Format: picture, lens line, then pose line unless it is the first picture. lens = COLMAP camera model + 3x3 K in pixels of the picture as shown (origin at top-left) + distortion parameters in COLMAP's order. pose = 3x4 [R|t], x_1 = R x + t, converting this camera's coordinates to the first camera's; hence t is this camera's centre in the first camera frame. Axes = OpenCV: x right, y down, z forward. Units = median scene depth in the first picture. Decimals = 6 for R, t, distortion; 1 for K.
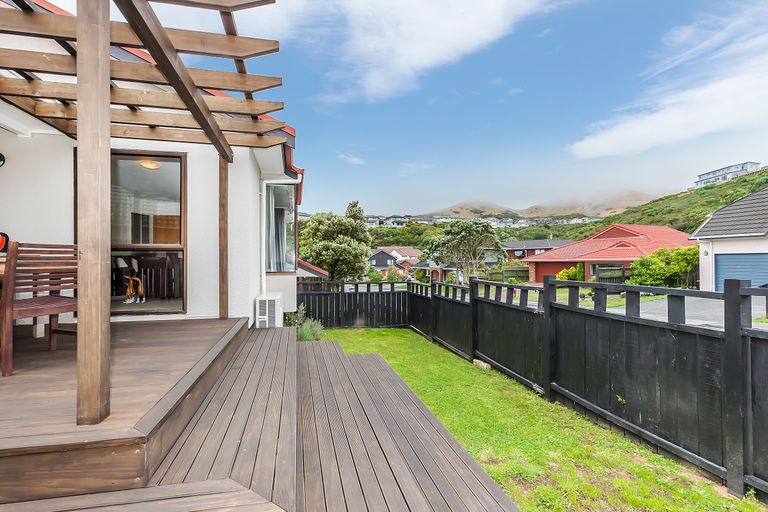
lens RADIAL K [[351.7, 0, 380.7], [0, 351.7, 261.6], [0, 0, 1]] dist [-0.001432, -0.000744]
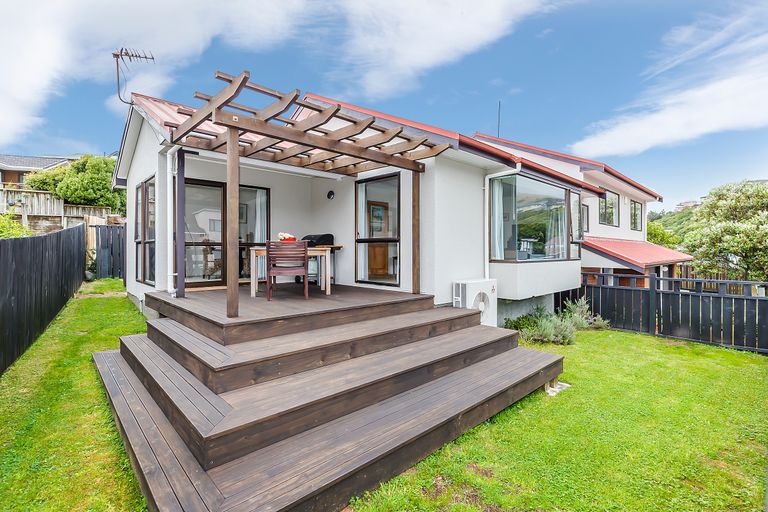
lens RADIAL K [[351.7, 0, 378.0], [0, 351.7, 249.4], [0, 0, 1]] dist [-0.001432, -0.000744]
pose [[0.548860, 0.001318, -0.835914, 0.393953], [-0.002801, 0.999996, -0.000263, -0.000491], [0.835910, 0.002486, 0.548861, 0.118472]]
